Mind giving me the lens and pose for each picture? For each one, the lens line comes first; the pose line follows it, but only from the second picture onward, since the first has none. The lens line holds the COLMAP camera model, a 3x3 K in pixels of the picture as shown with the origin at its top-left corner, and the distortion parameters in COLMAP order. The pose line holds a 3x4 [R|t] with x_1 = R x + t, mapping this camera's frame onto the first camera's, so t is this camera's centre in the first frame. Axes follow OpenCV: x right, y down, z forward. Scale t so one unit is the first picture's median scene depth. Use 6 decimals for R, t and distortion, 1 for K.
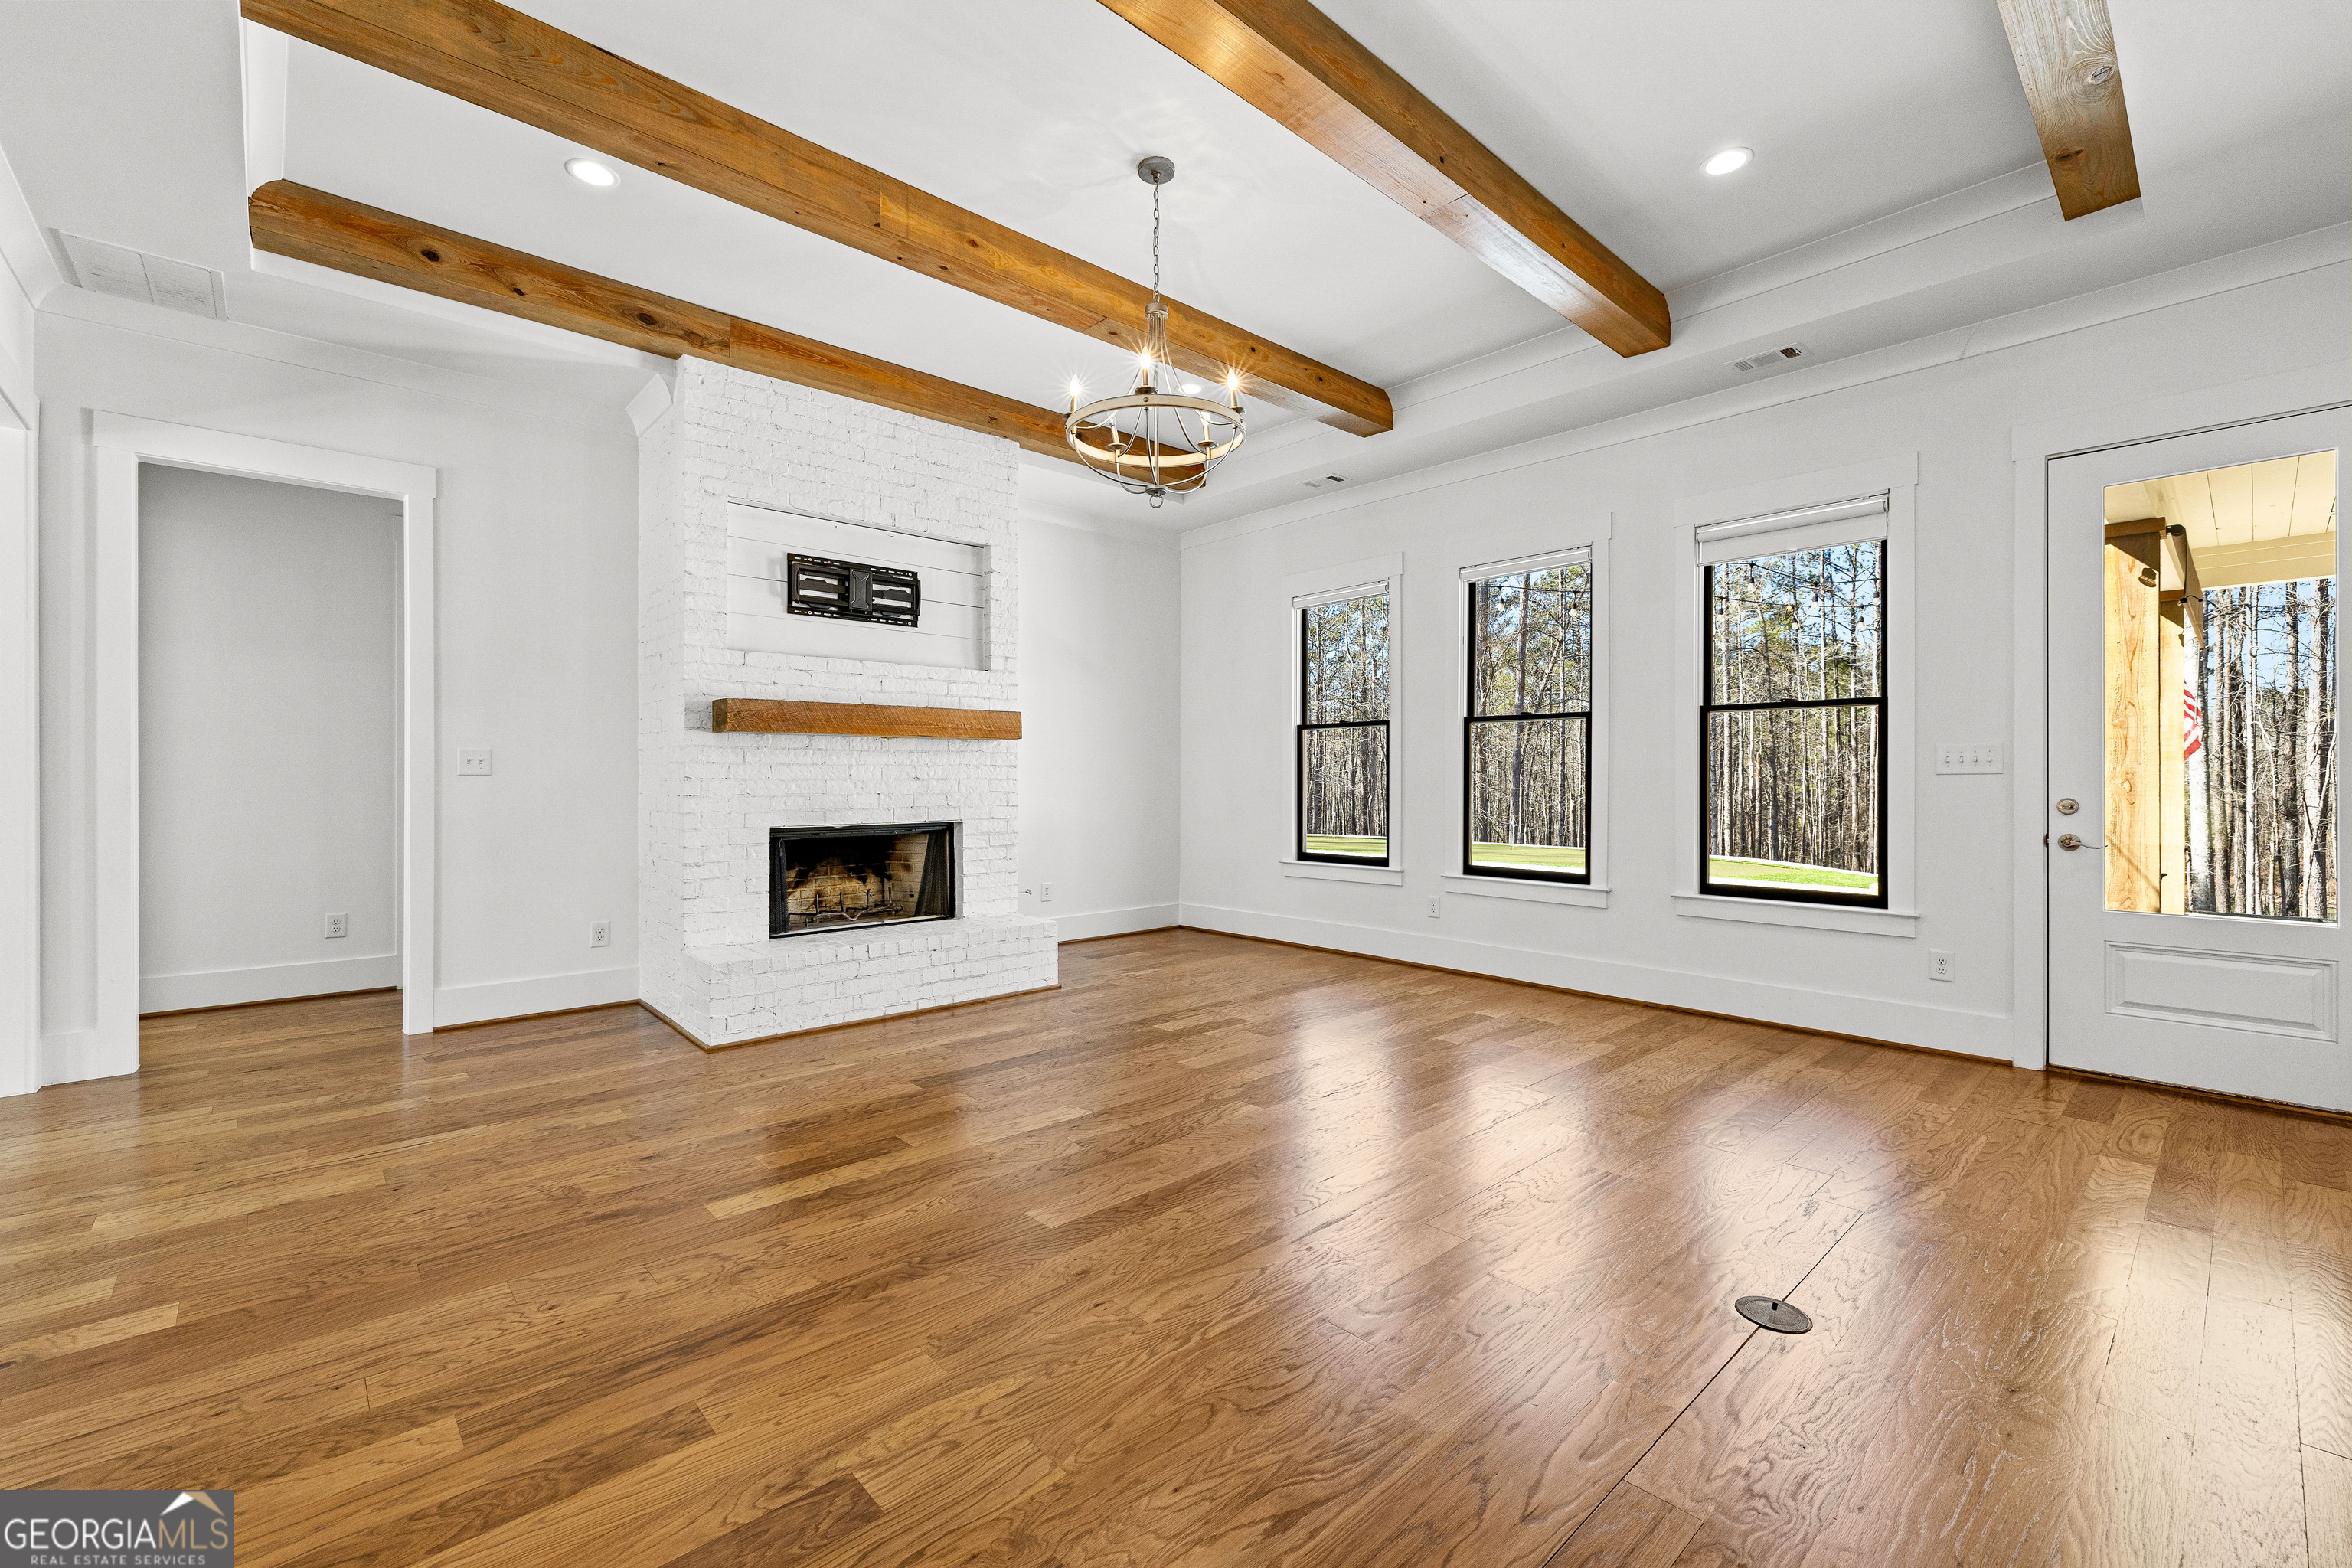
lens RADIAL K [[990.6, 0, 1178.6], [0, 990.6, 780.0], [0, 0, 1]] dist [0.001703, 0.000455]
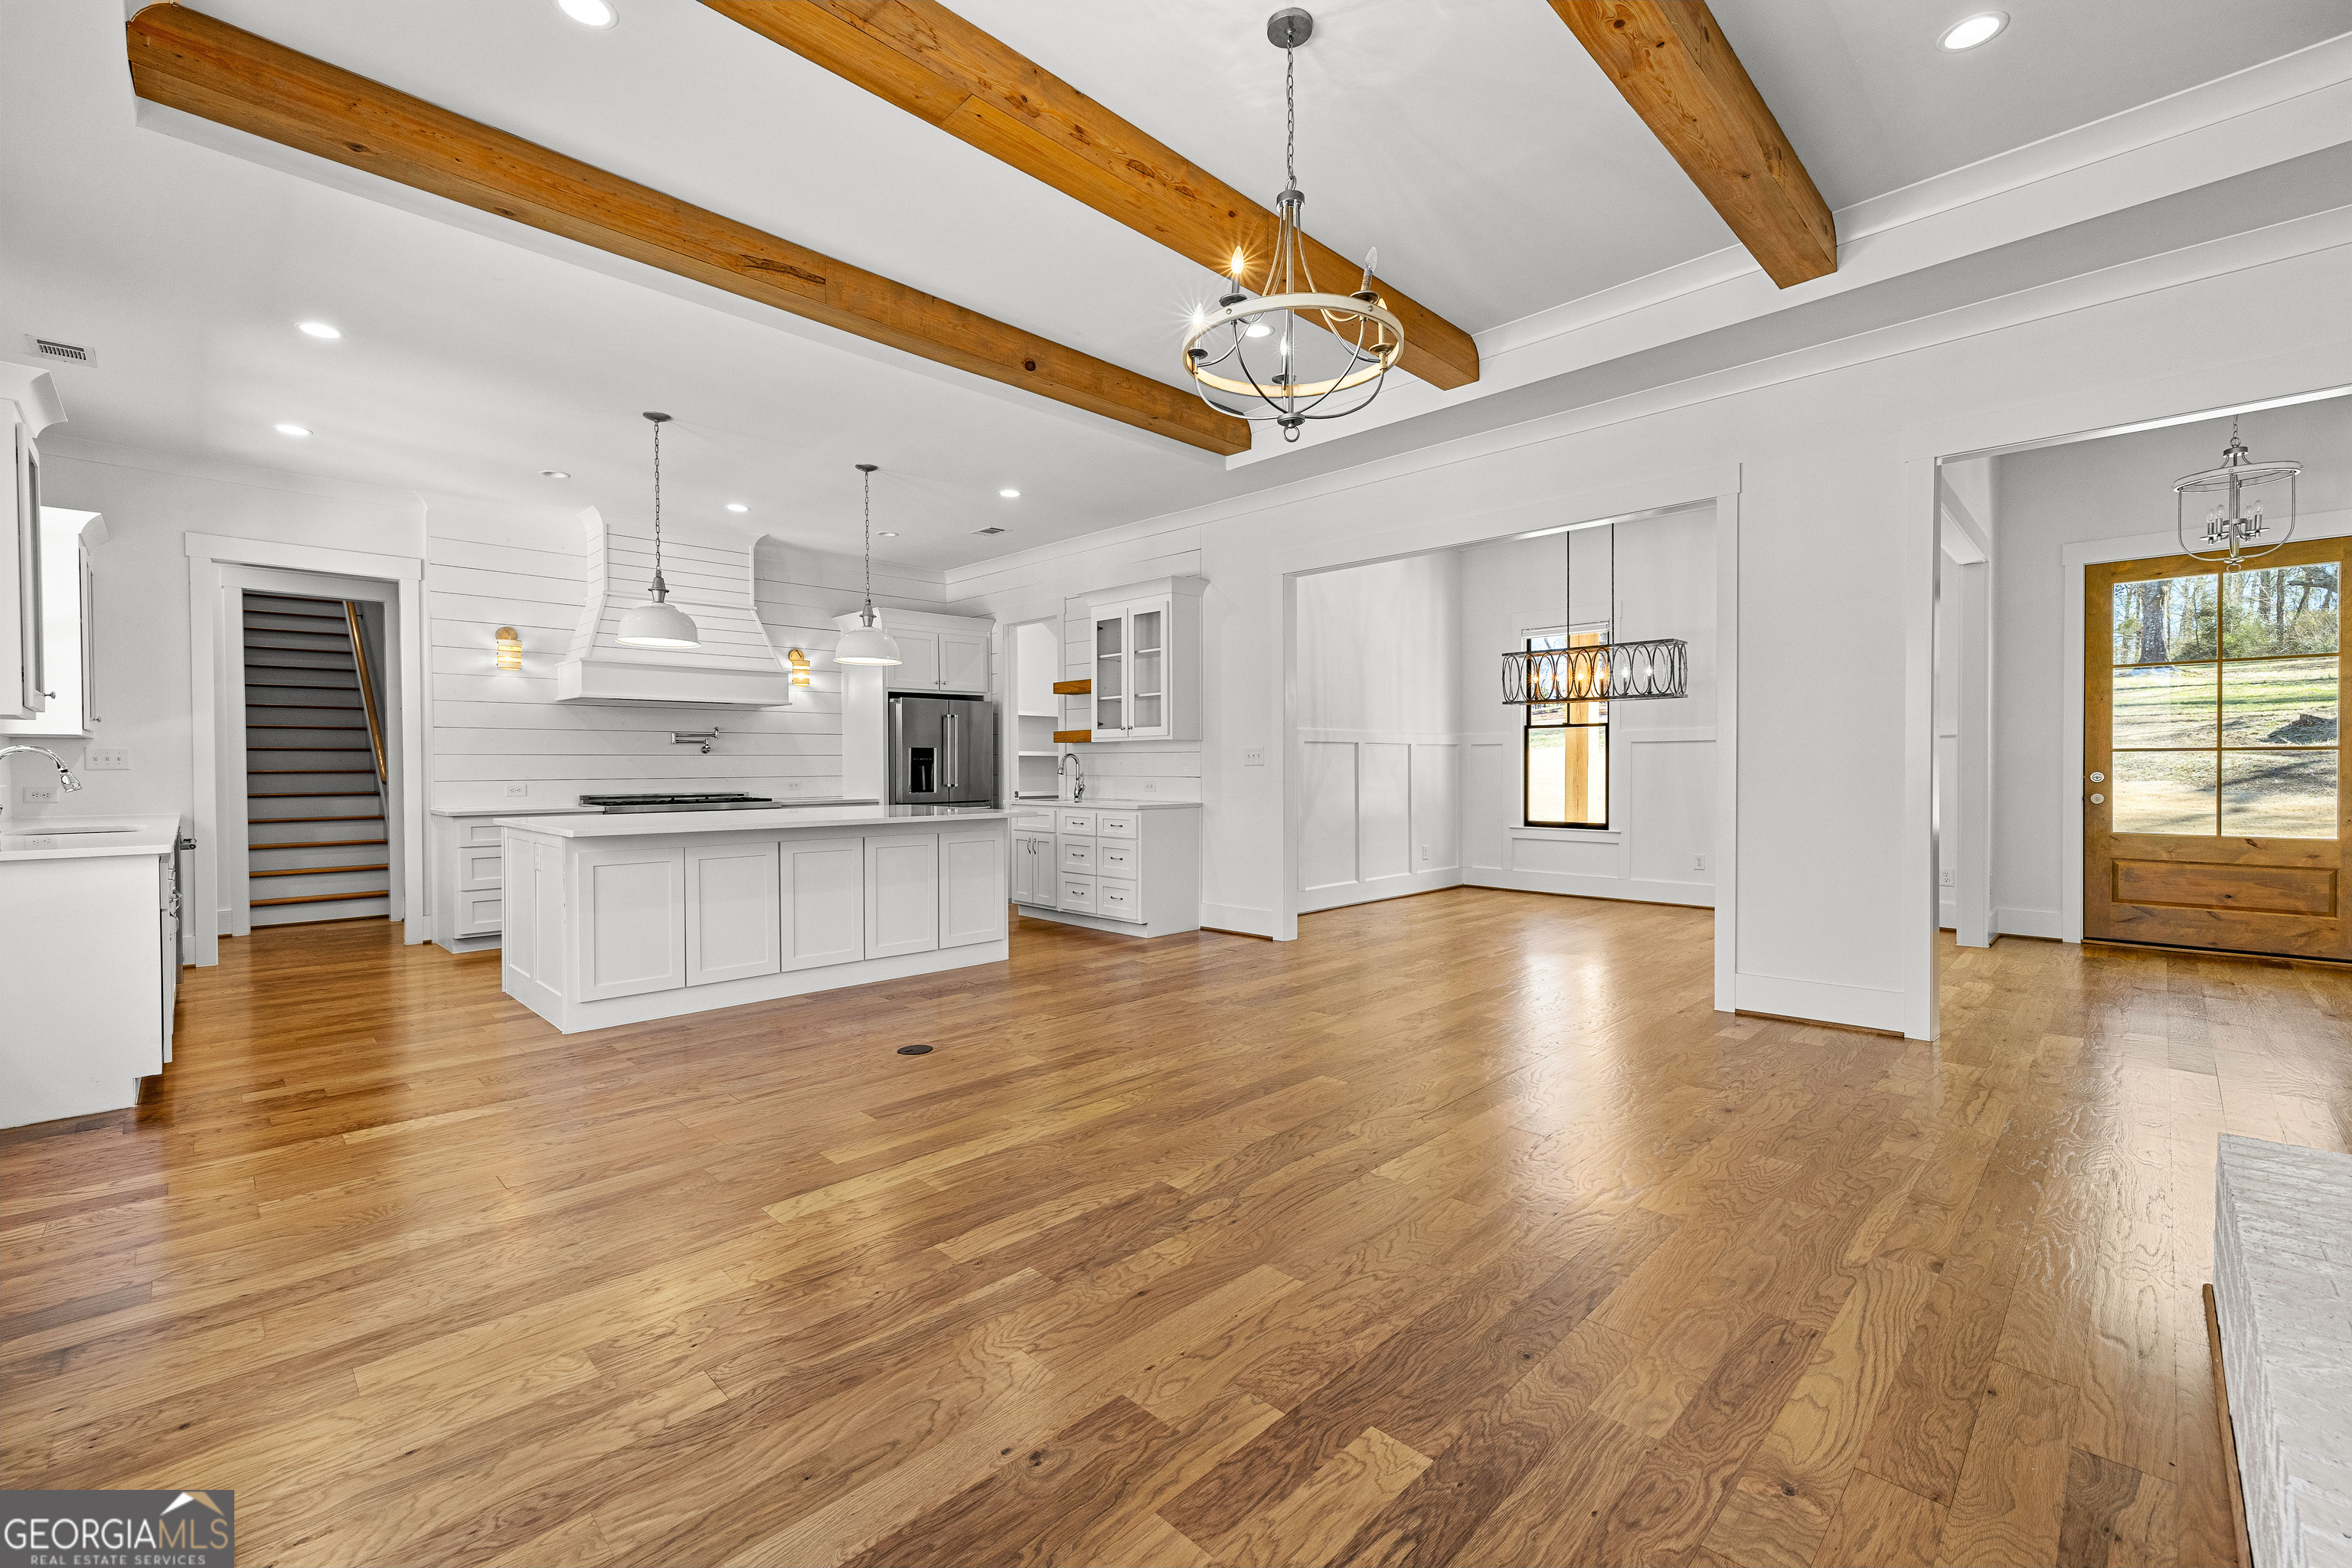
lens RADIAL K [[990.6, 0, 1176.9], [0, 990.6, 779.5], [0, 0, 1]] dist [0.001703, 0.000455]
pose [[-0.998991, 0.003842, -0.044737, 0.125890], [0.003035, 0.999832, 0.018096, -0.010606], [0.044799, 0.017942, -0.998835, 2.061891]]
